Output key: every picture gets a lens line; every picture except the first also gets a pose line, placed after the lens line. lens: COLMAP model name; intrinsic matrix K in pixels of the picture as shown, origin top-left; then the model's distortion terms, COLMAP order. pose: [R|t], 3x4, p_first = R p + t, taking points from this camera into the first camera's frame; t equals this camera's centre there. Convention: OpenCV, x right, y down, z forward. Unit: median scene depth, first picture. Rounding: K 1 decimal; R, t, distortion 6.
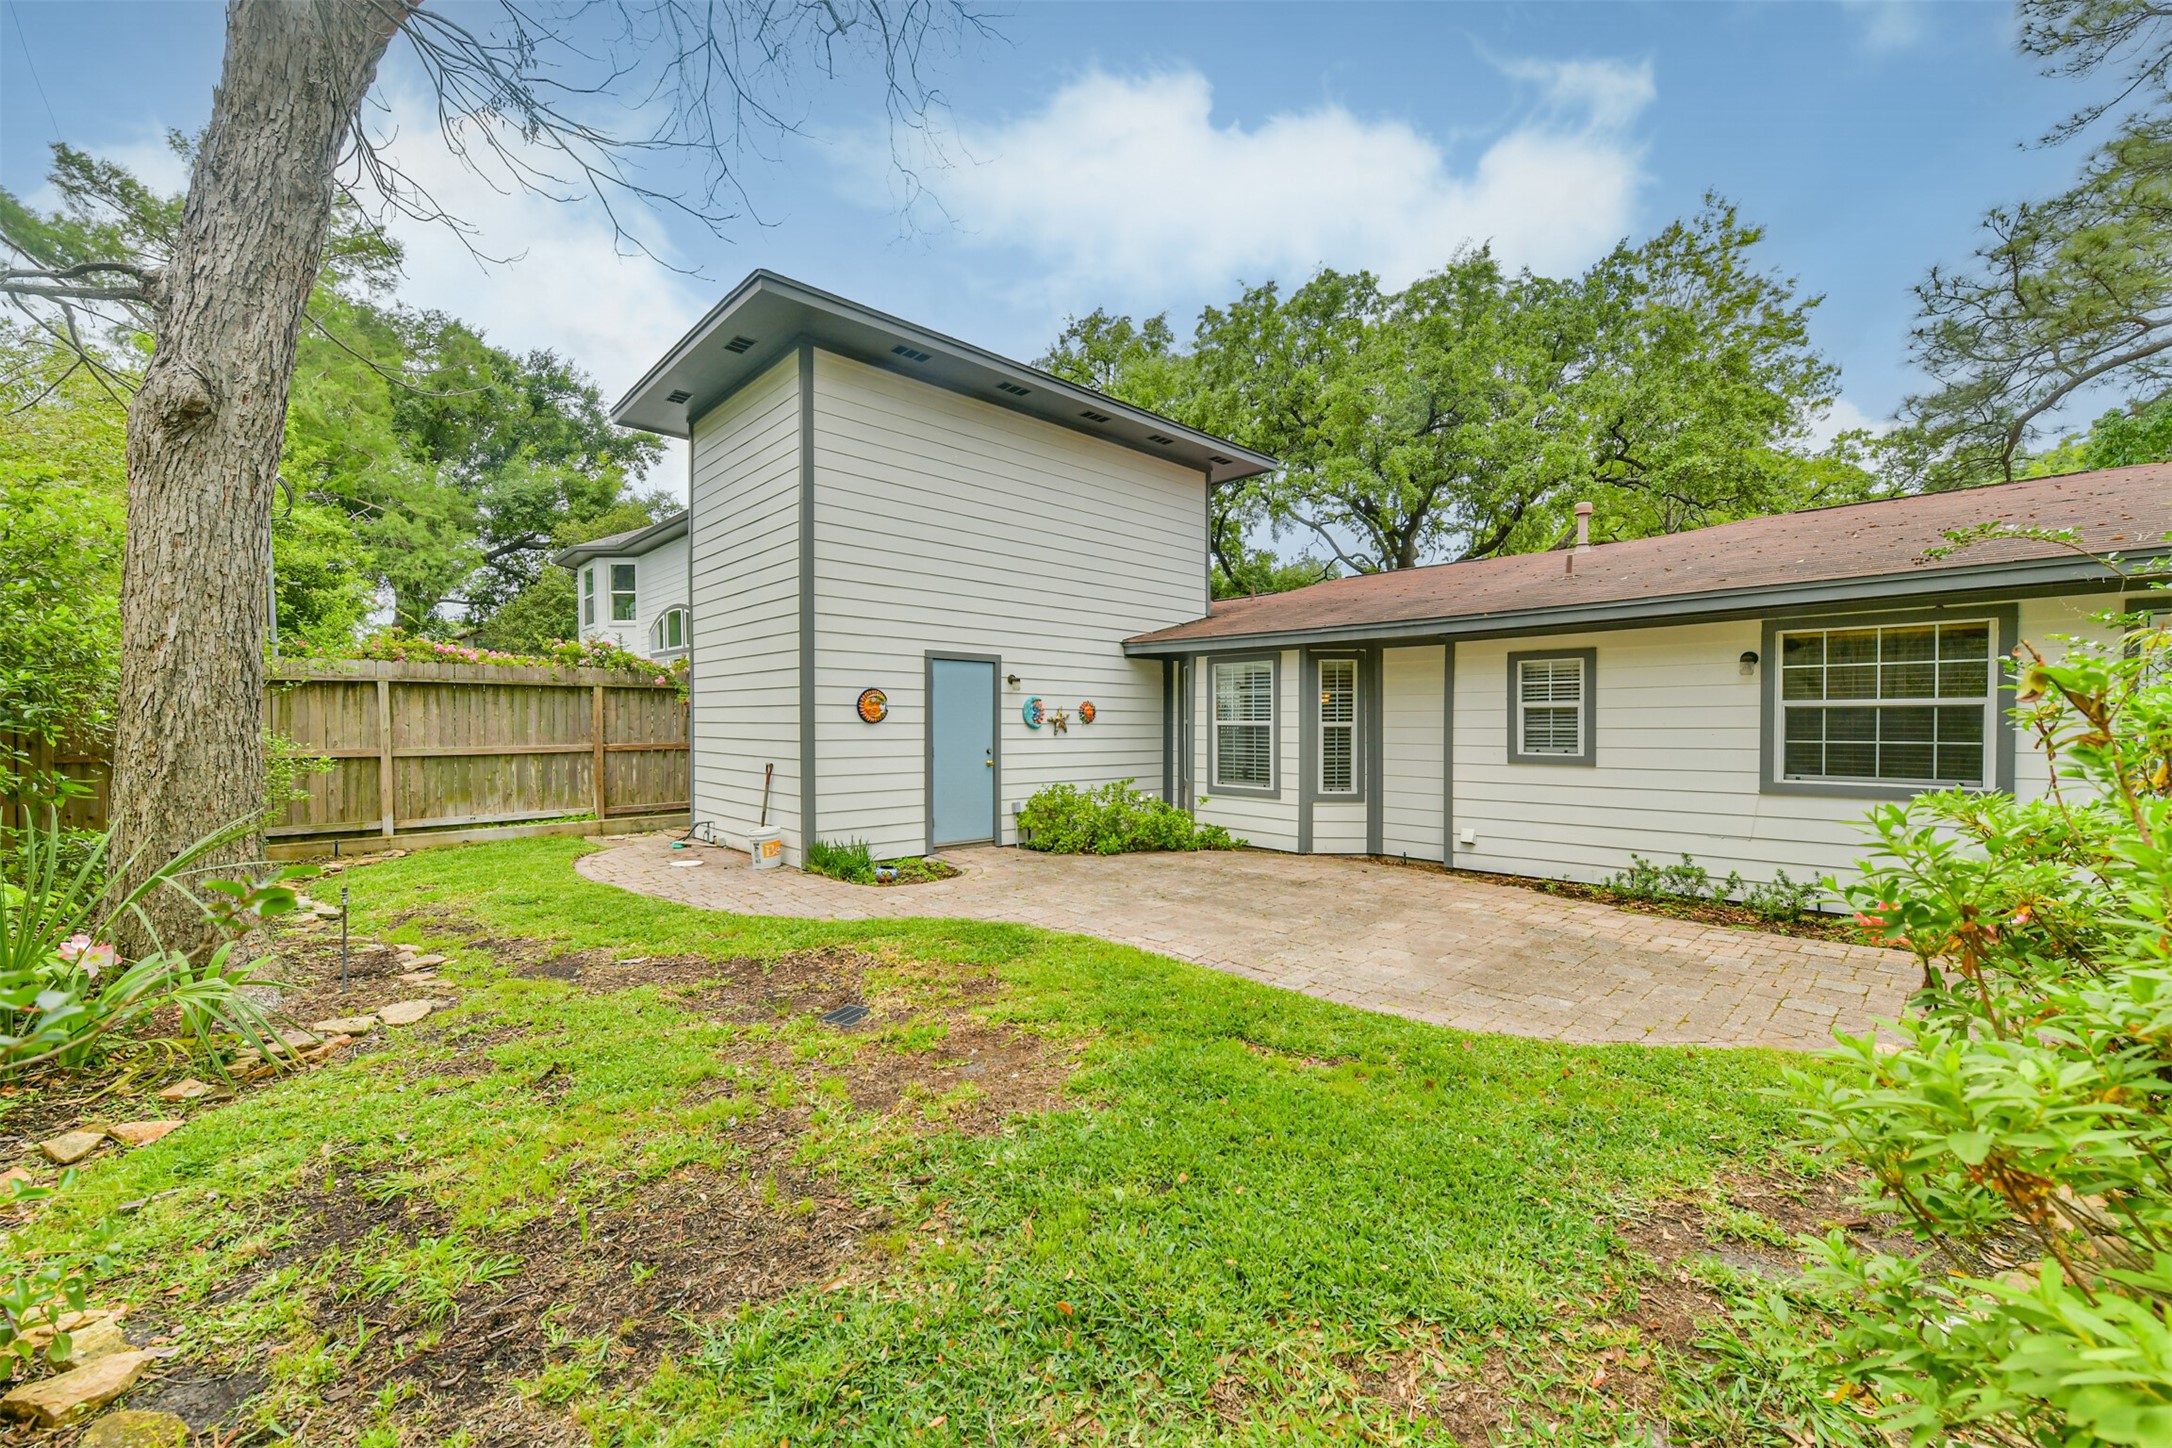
lens RADIAL K [[845.6, 0, 1089.5], [0, 845.6, 725.7], [0, 0, 1]] dist [-0.002720, -0.001824]
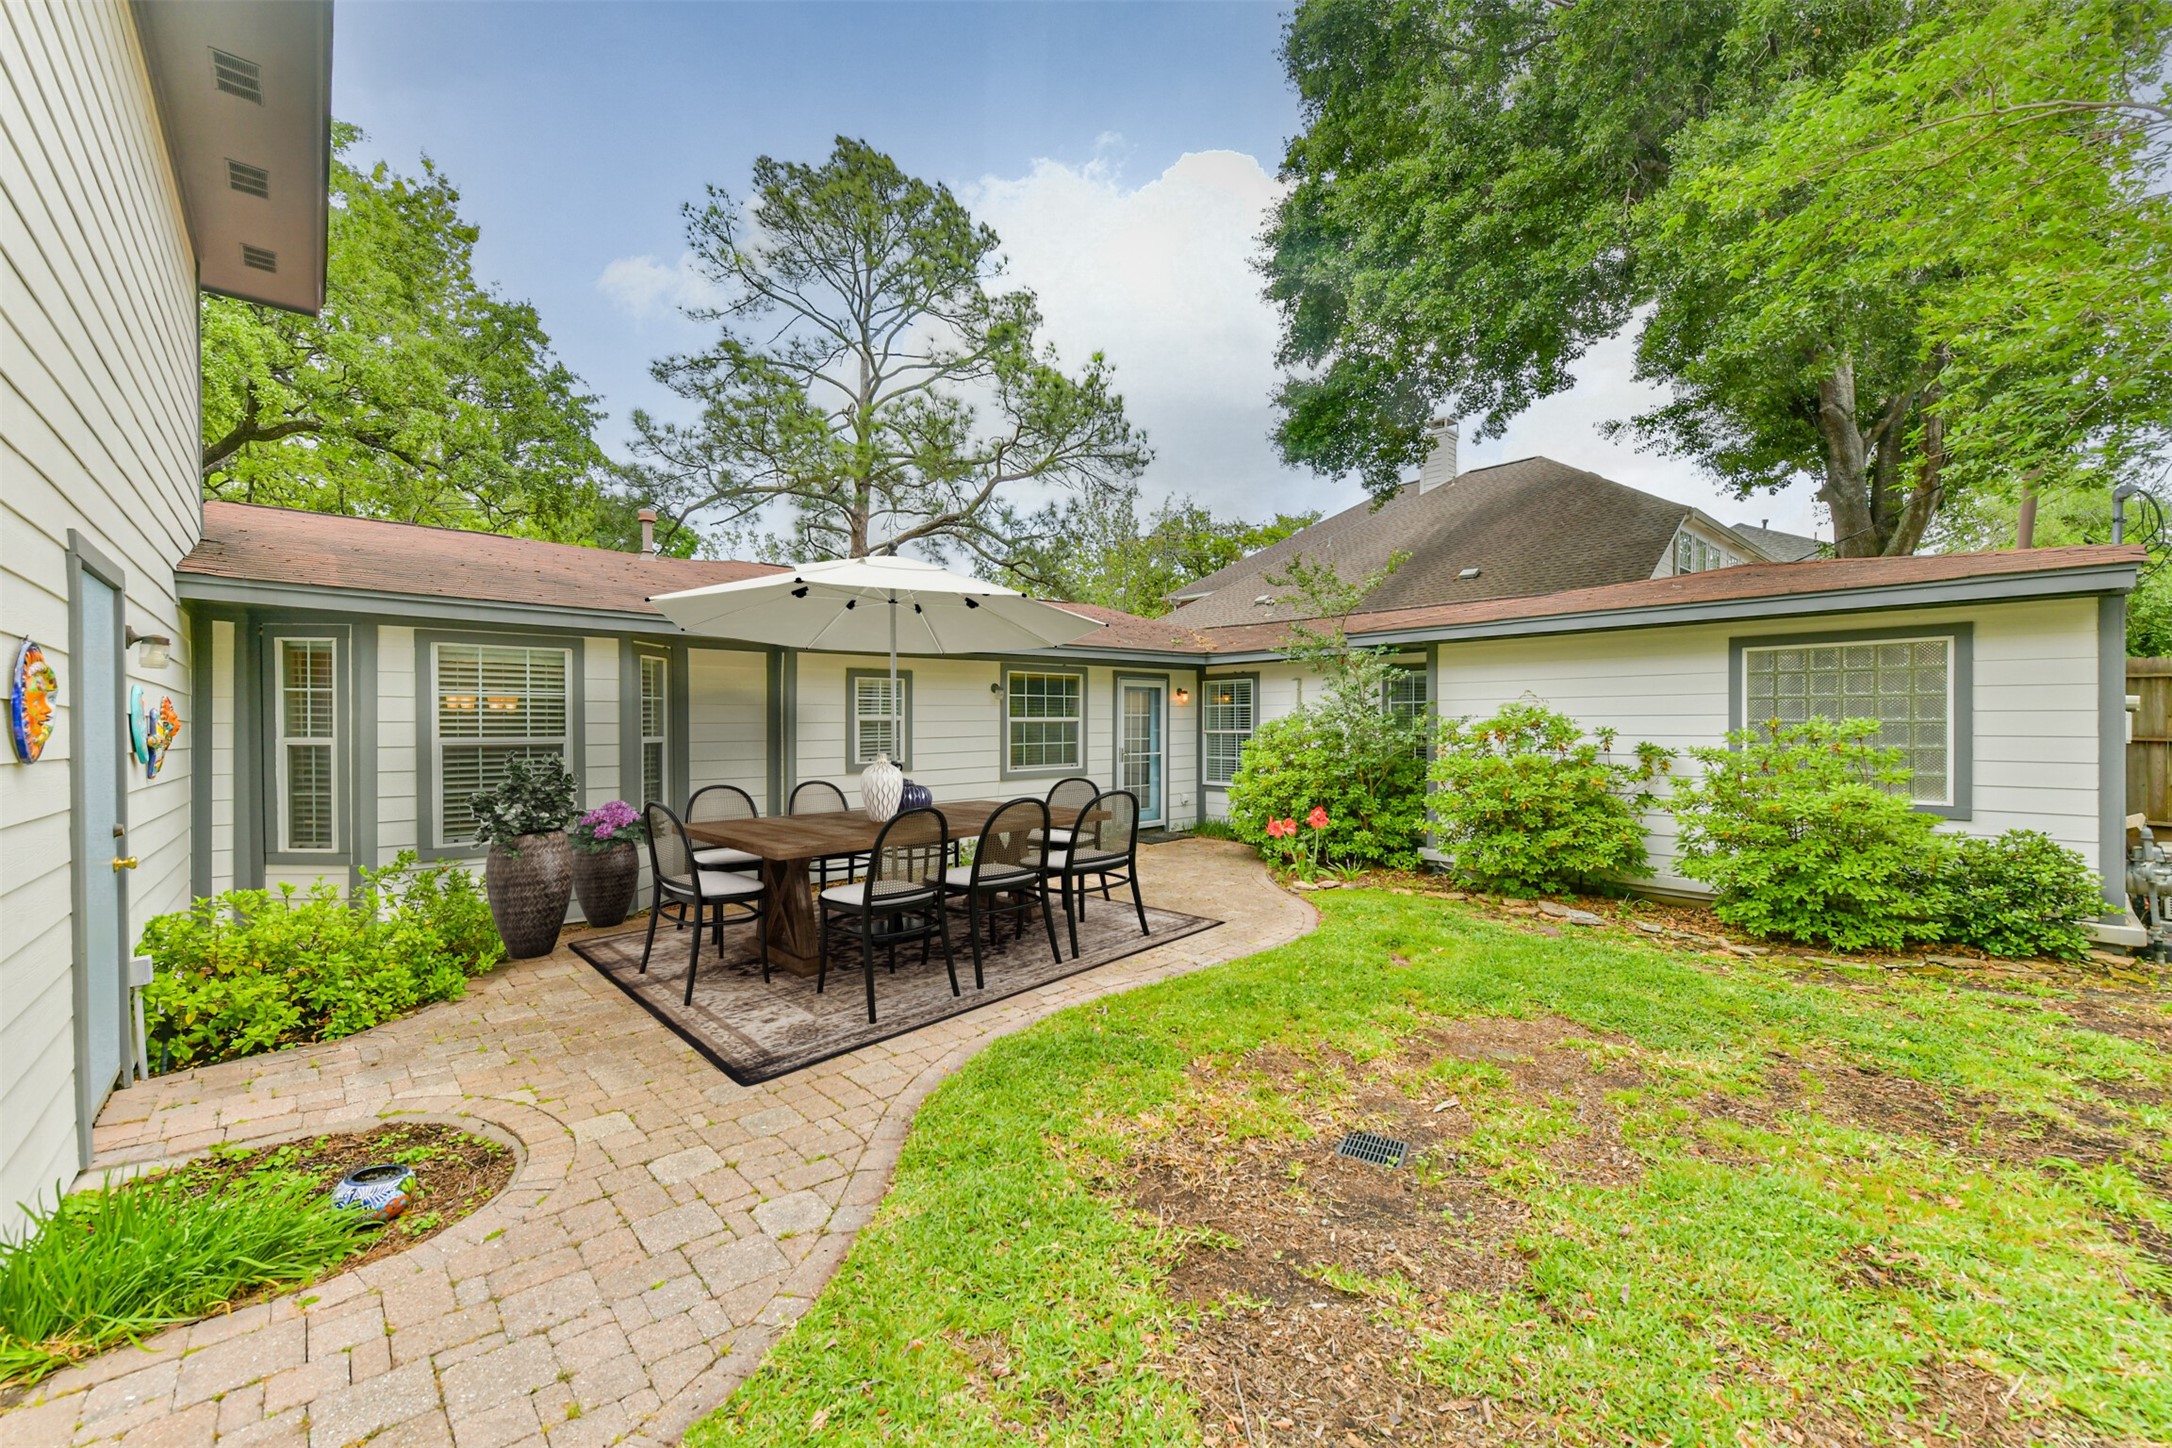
lens RADIAL K [[845.6, 0, 1089.7], [0, 845.6, 727.3], [0, 0, 1]] dist [-0.002720, -0.001824]
pose [[0.018587, -0.002848, 0.999823, -0.560908], [0.011964, 0.999925, 0.002626, -0.012094], [-0.999756, 0.011913, 0.018620, 0.684367]]
